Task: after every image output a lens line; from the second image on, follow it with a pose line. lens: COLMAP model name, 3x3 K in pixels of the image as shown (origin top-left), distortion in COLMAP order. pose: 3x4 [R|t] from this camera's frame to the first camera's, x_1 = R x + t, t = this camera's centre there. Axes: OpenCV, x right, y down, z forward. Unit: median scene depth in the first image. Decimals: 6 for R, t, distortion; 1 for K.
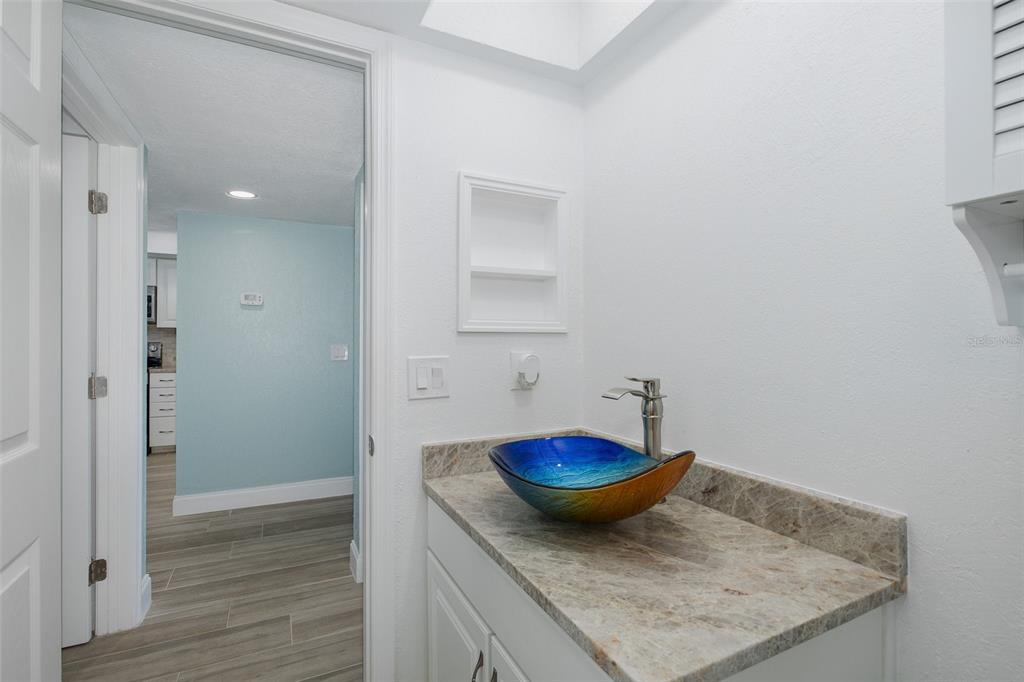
lens RADIAL K [[458.8, 0, 509.0], [0, 458.8, 339.4], [0, 0, 1]] dist [-0.007737, 0.001033]
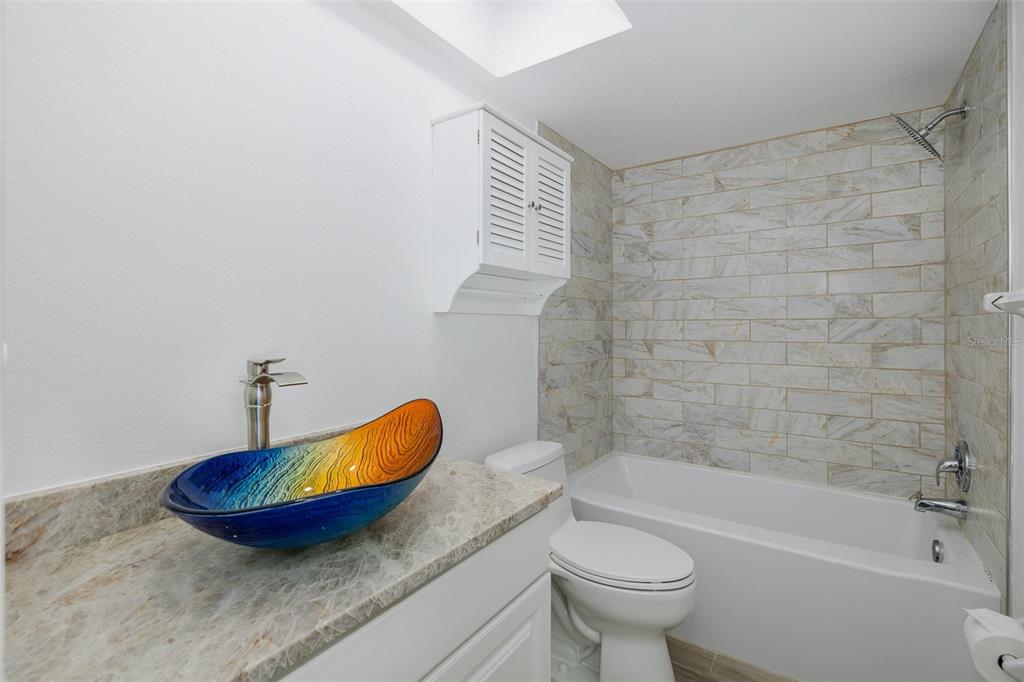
lens RADIAL K [[458.8, 0, 512.5], [0, 458.8, 333.5], [0, 0, 1]] dist [-0.007737, 0.001033]
pose [[-0.472037, -0.013528, 0.881475, -0.911180], [-0.001689, 0.999894, 0.014440, 0.030256], [-0.881577, 0.005328, -0.472010, 1.393656]]
